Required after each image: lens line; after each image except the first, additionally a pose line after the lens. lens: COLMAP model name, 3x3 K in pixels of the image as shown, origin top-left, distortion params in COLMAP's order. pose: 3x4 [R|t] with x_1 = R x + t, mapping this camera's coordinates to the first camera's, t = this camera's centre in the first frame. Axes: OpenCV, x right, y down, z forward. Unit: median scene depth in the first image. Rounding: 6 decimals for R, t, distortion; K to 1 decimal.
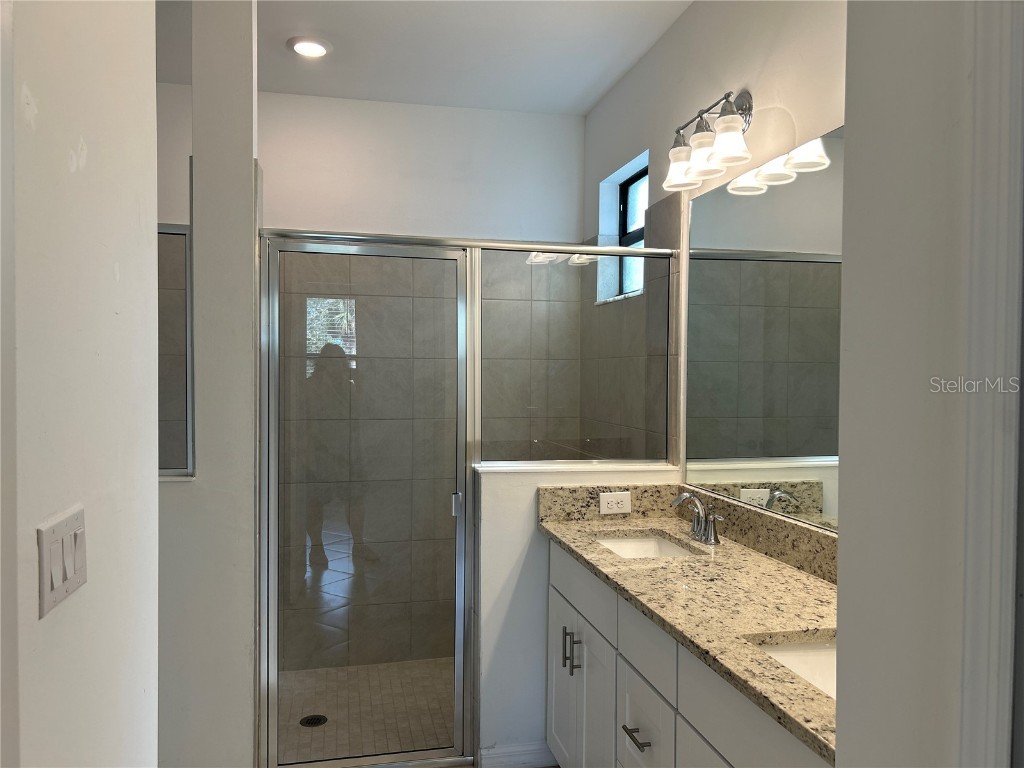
lens RADIAL K [[770.9, 0, 515.1], [0, 770.9, 389.3], [0, 0, 1]] dist [0.058759, -0.072876]
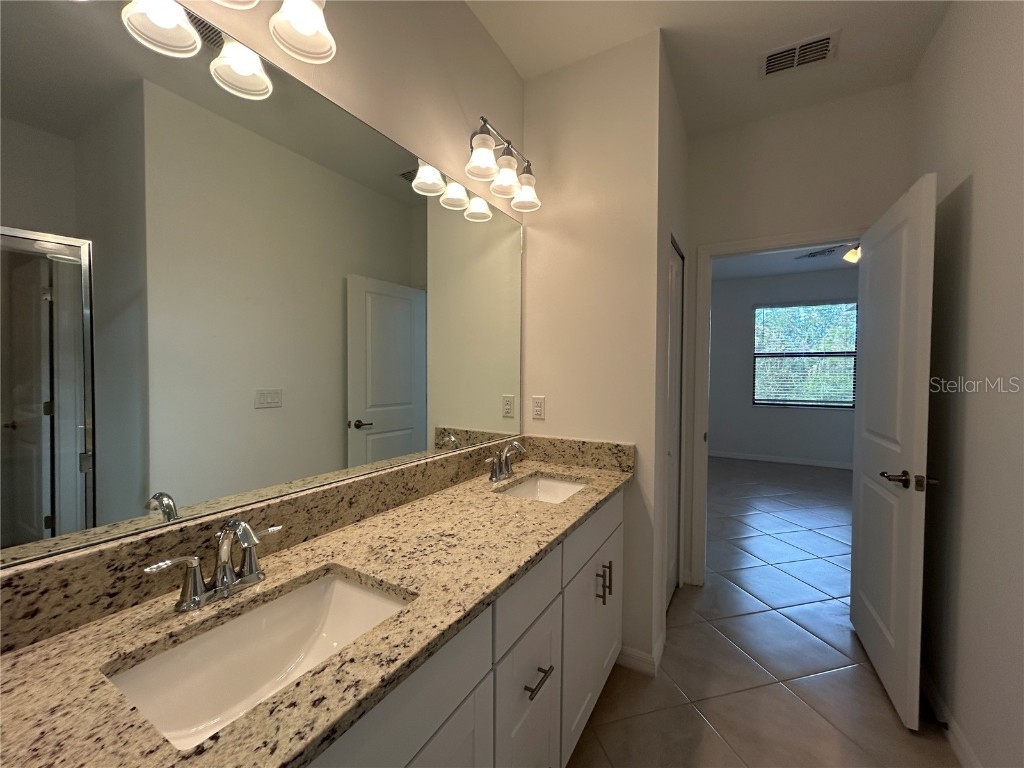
lens RADIAL K [[414.7, 0, 512.0], [0, 414.7, 384.0], [0, 0, 1]] dist [-0.003587, 0.000298]
pose [[-0.729451, -0.030303, 0.683361, -0.127931], [0.004643, 0.998776, 0.049247, 0.013631], [-0.684017, 0.039096, -0.728418, 0.966396]]
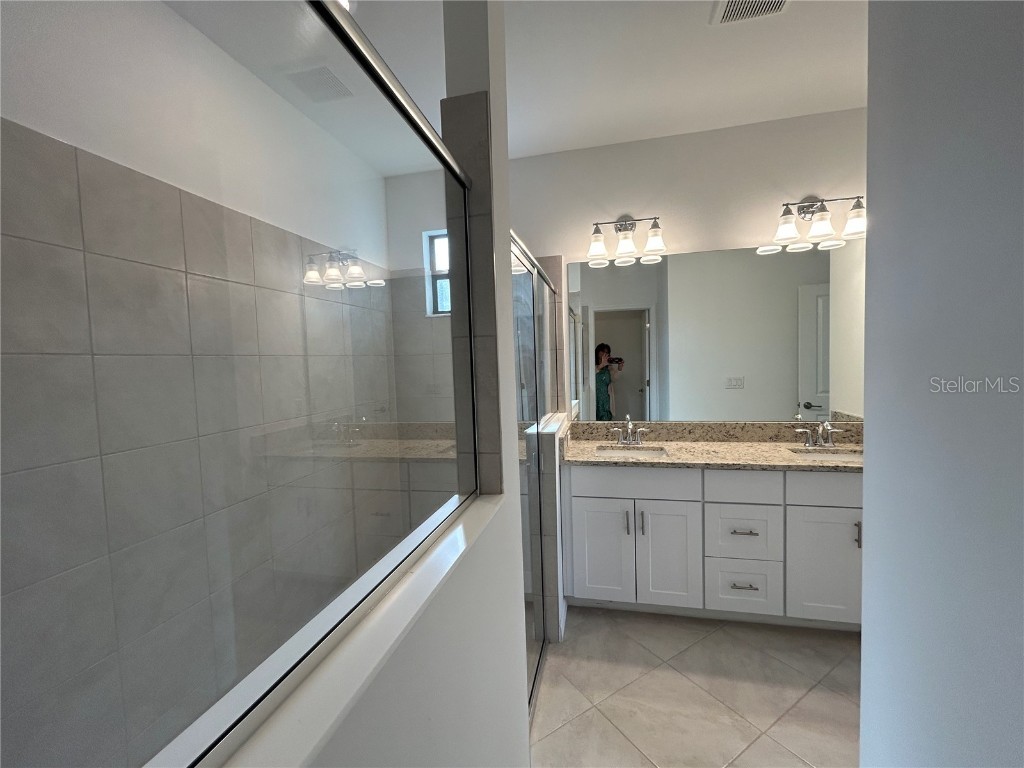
lens RADIAL K [[412.7, 0, 512.0], [0, 412.7, 384.0], [0, 0, 1]] dist [0.006893, -0.004781]
pose [[0.435878, -0.070933, 0.897206, -0.725003], [0.056364, 0.997084, 0.051447, -0.023115], [-0.898239, 0.028145, 0.438605, 0.724149]]
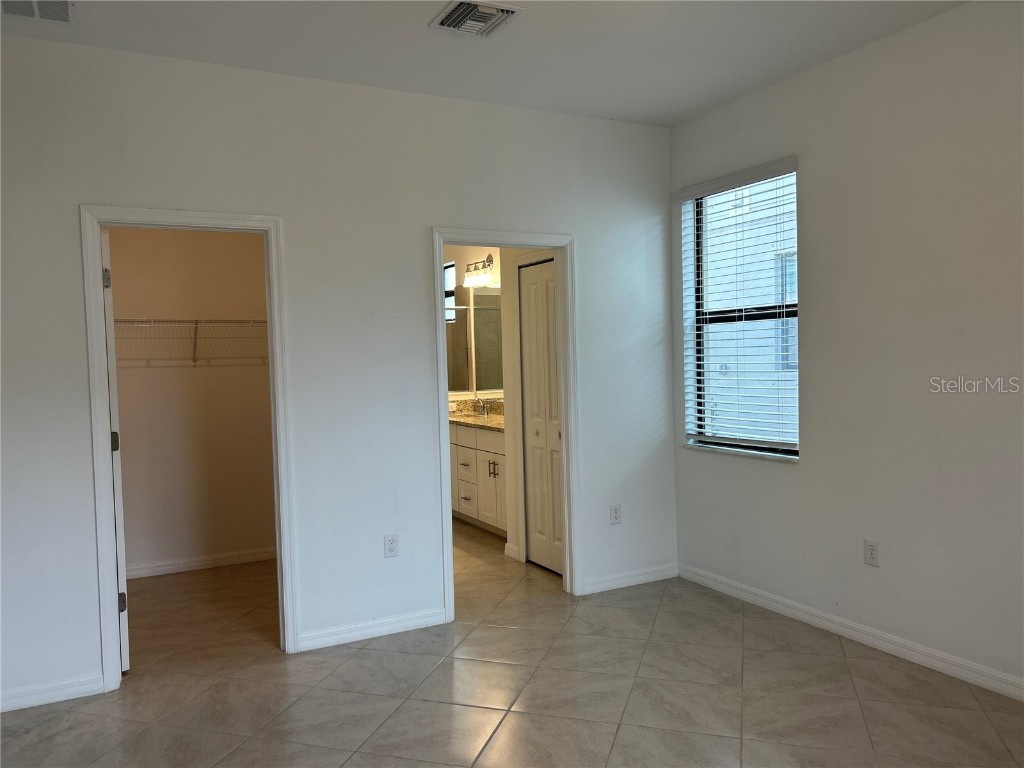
lens RADIAL K [[770.9, 0, 515.1], [0, 770.9, 389.3], [0, 0, 1]] dist [0.058759, -0.072876]
pose [[0.962513, -0.047866, 0.266980, -0.345255], [0.042190, 0.998746, 0.026962, 0.028876], [-0.267936, -0.014688, 0.963325, -1.533502]]
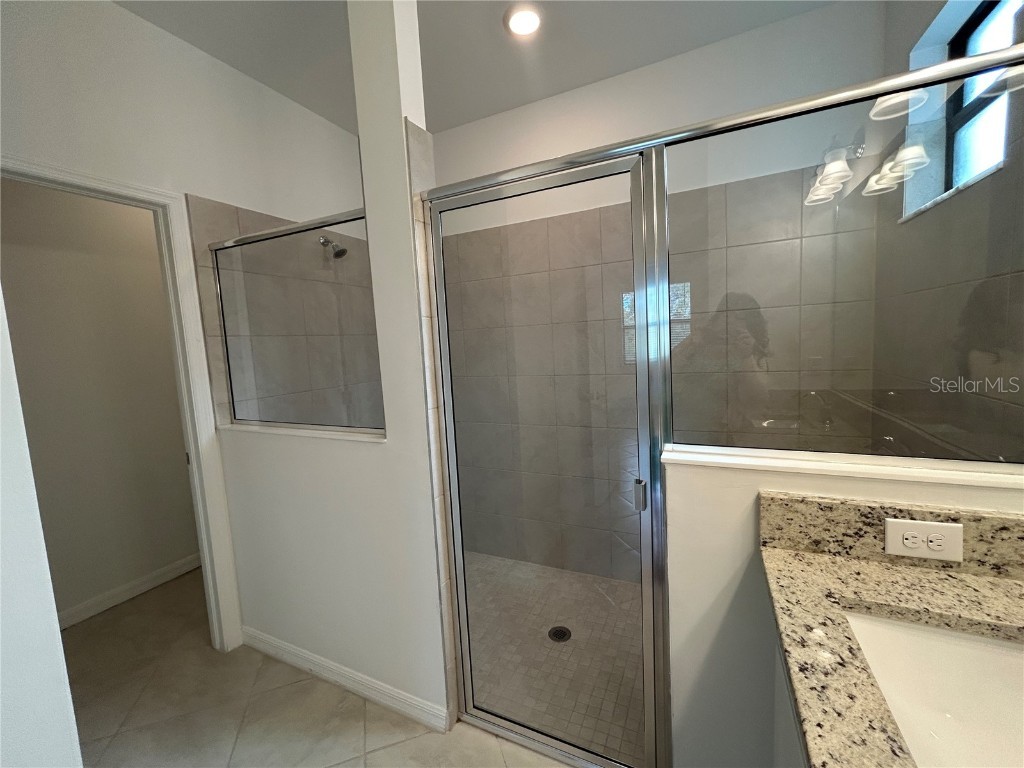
lens RADIAL K [[412.7, 0, 512.0], [0, 412.7, 384.0], [0, 0, 1]] dist [0.006893, -0.004781]
pose [[0.784044, 0.011486, -0.620599, 0.081596], [0.046423, 0.995943, 0.077082, -0.001680], [0.618966, -0.089246, 0.780331, 0.598123]]
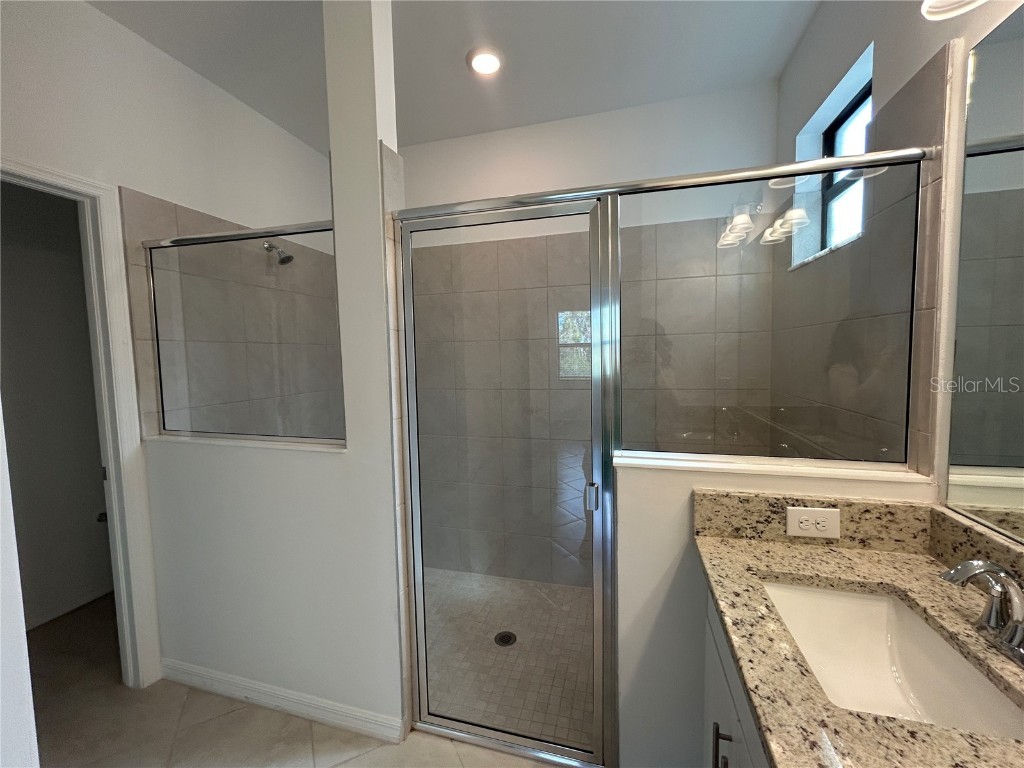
lens RADIAL K [[414.7, 0, 512.0], [0, 414.7, 384.0], [0, 0, 1]] dist [-0.003587, 0.000298]
pose [[0.878572, 0.007731, -0.477547, 0.067711], [0.017277, 0.998700, 0.047953, -0.003610], [0.477297, -0.050381, 0.877297, 0.543693]]
